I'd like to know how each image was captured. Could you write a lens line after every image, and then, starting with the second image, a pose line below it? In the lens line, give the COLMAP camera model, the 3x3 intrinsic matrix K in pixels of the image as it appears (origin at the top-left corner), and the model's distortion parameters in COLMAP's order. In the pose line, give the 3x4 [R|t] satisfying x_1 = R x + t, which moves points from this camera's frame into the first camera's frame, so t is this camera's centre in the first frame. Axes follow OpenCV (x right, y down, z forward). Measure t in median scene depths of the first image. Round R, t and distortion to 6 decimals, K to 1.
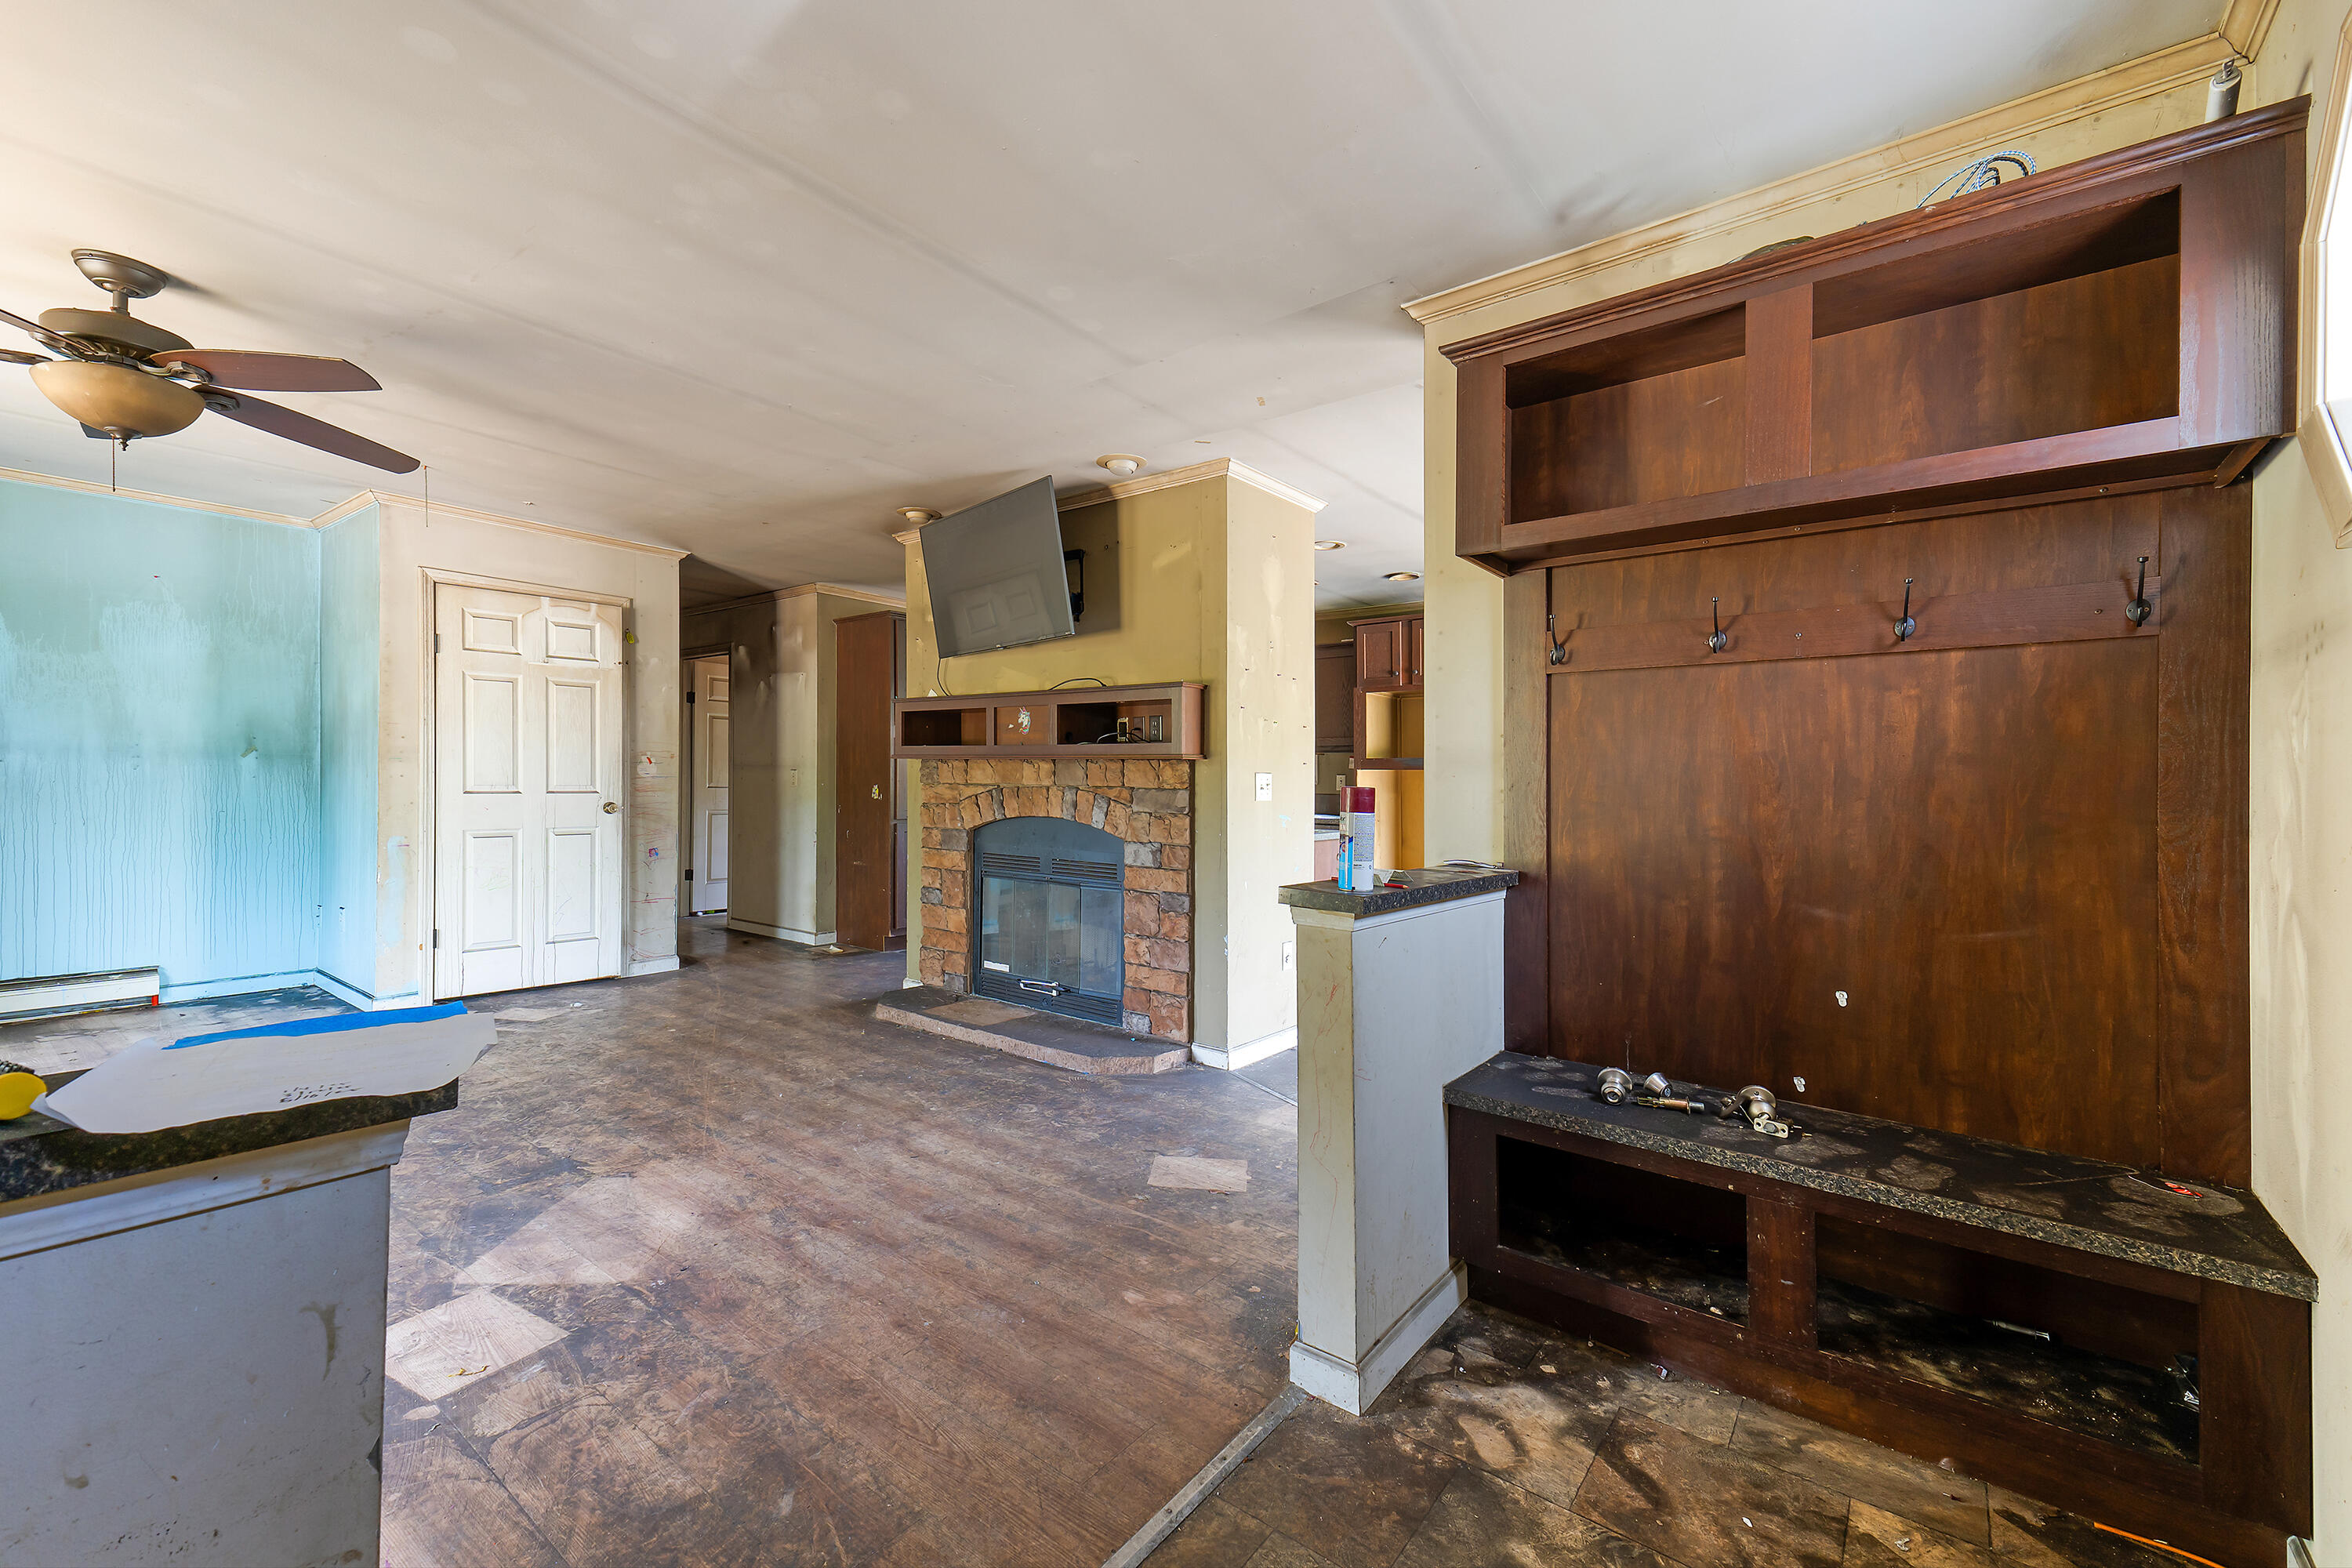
lens RADIAL K [[973.6, 0, 1163.6], [0, 973.6, 808.8], [0, 0, 1]] dist [0.028115, -0.005951]
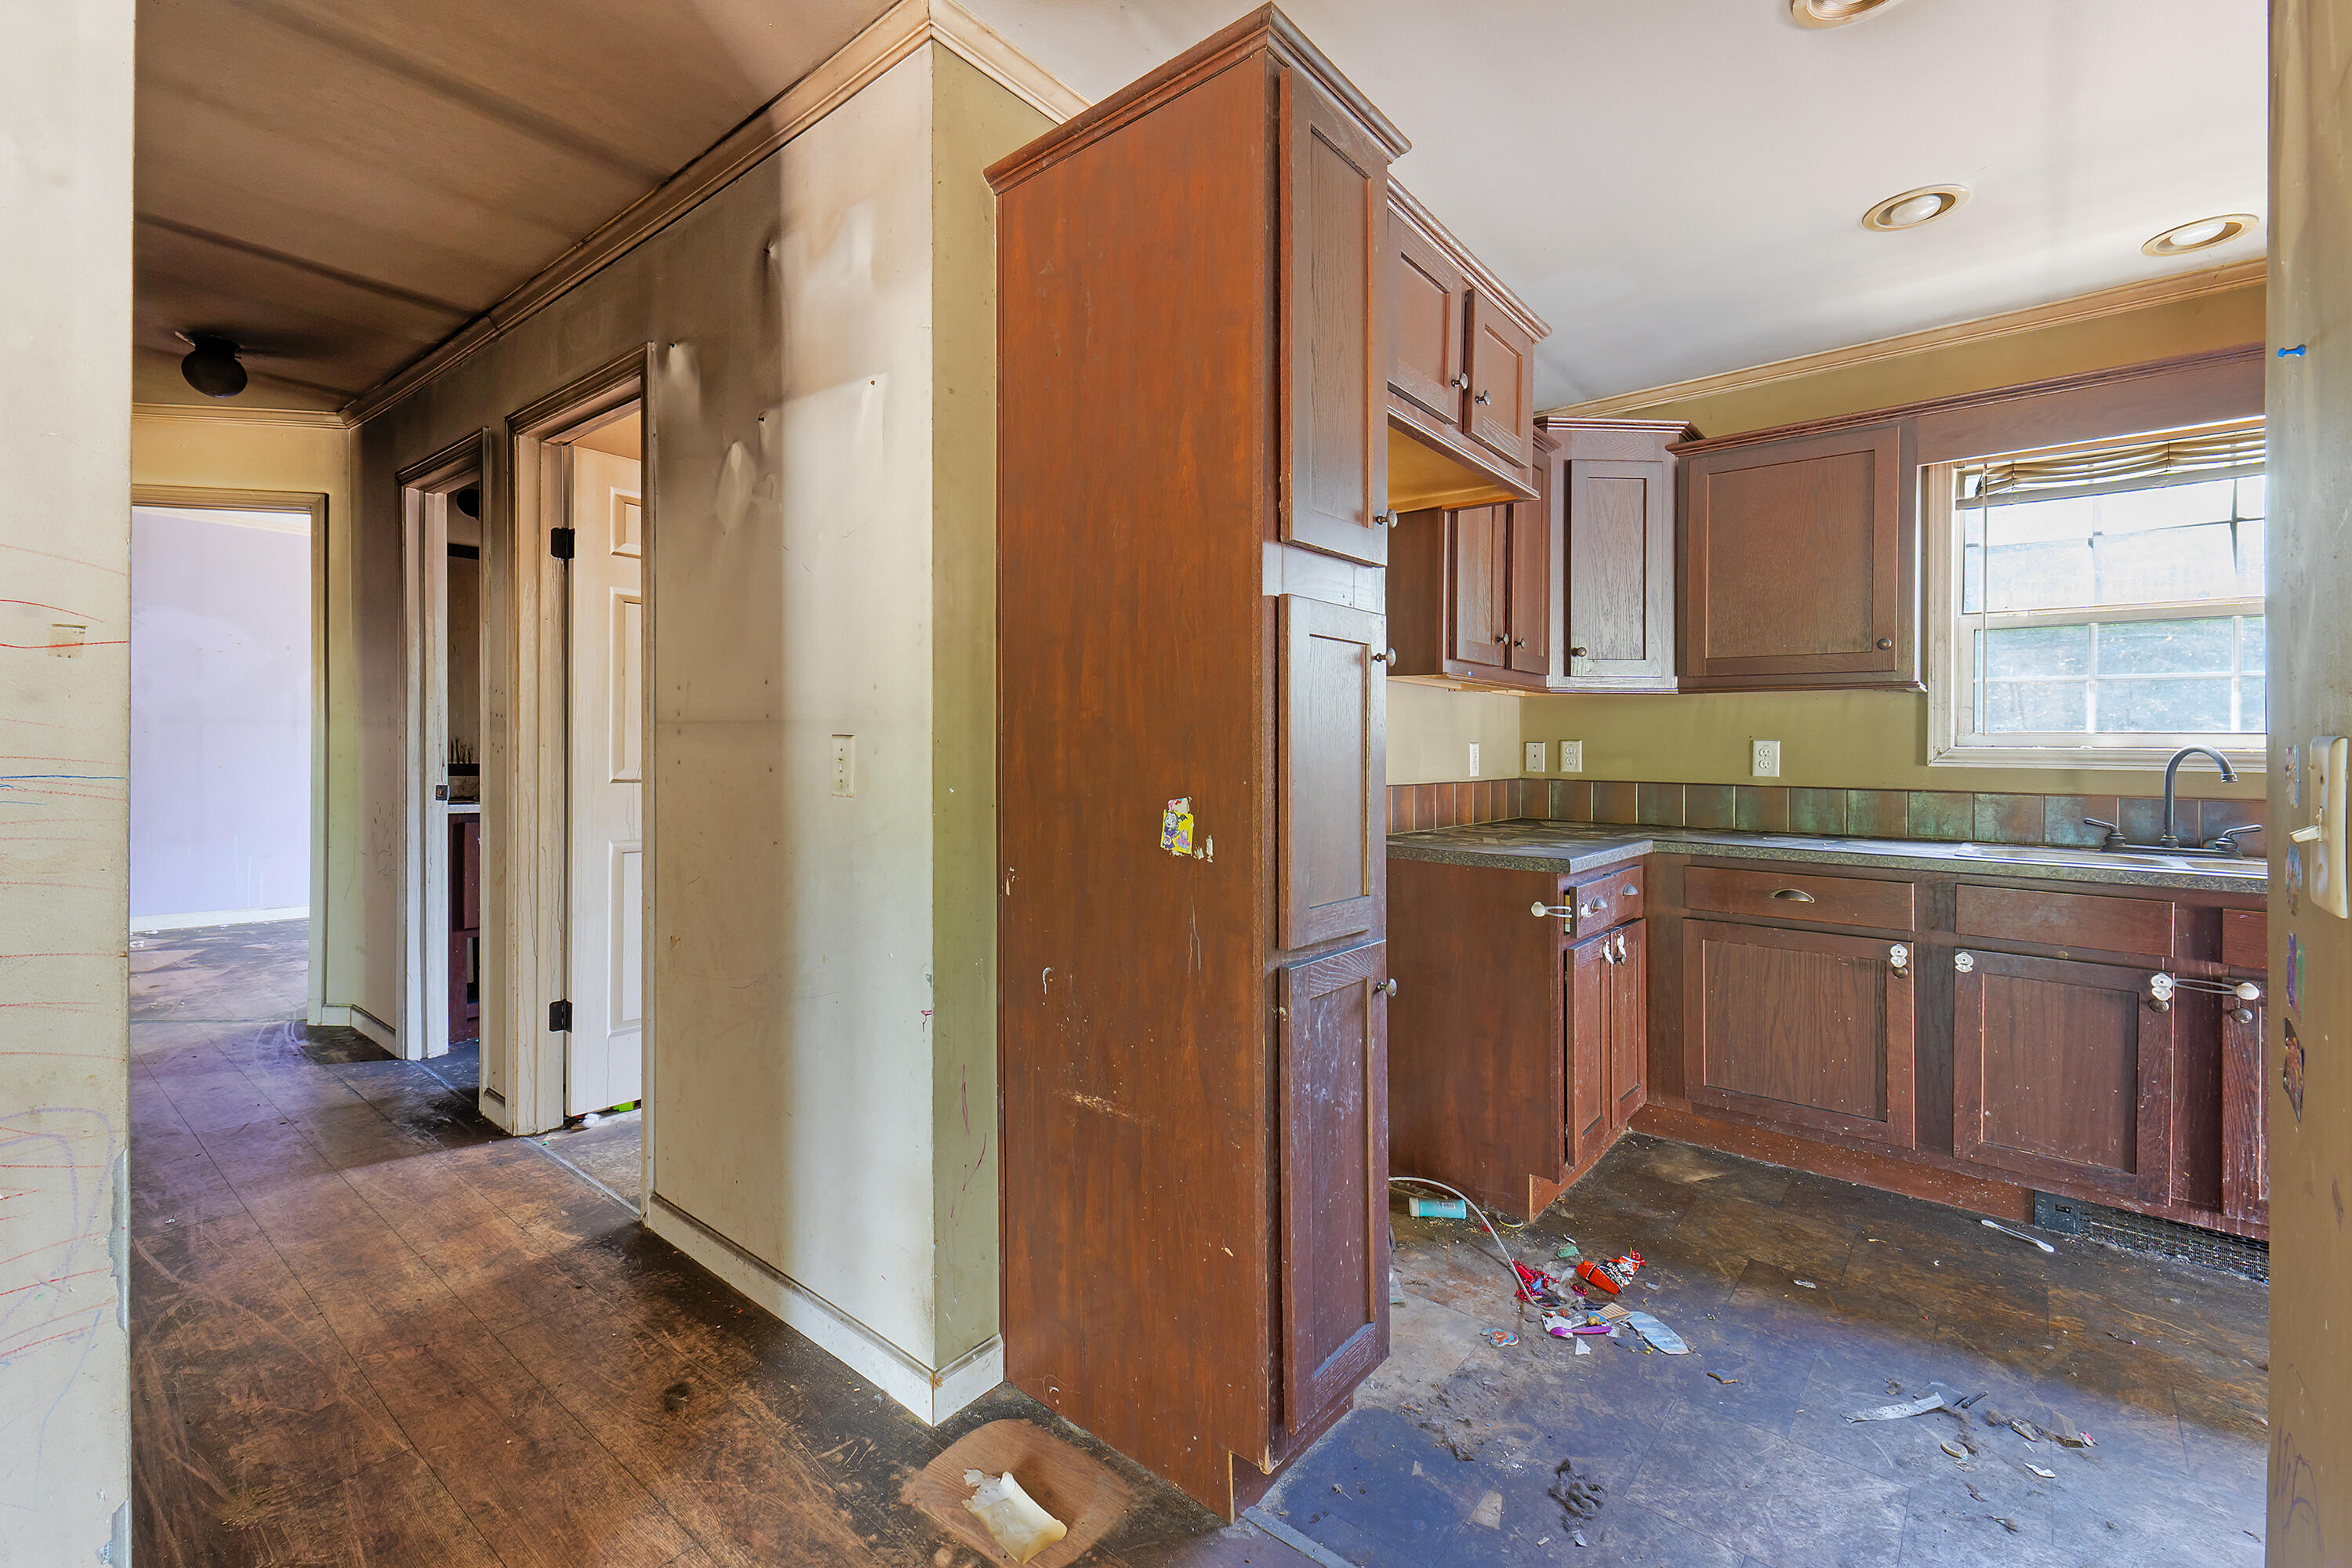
lens RADIAL K [[1035.3, 0, 1124.7], [0, 1035.3, 775.6], [0, 0, 1]] dist [-0.000397, 0.000402]
pose [[0.997878, -0.003300, -0.065025, -0.411209], [0.003986, 0.999938, 0.010420, -0.046460], [0.064986, -0.010657, 0.997829, 1.046553]]
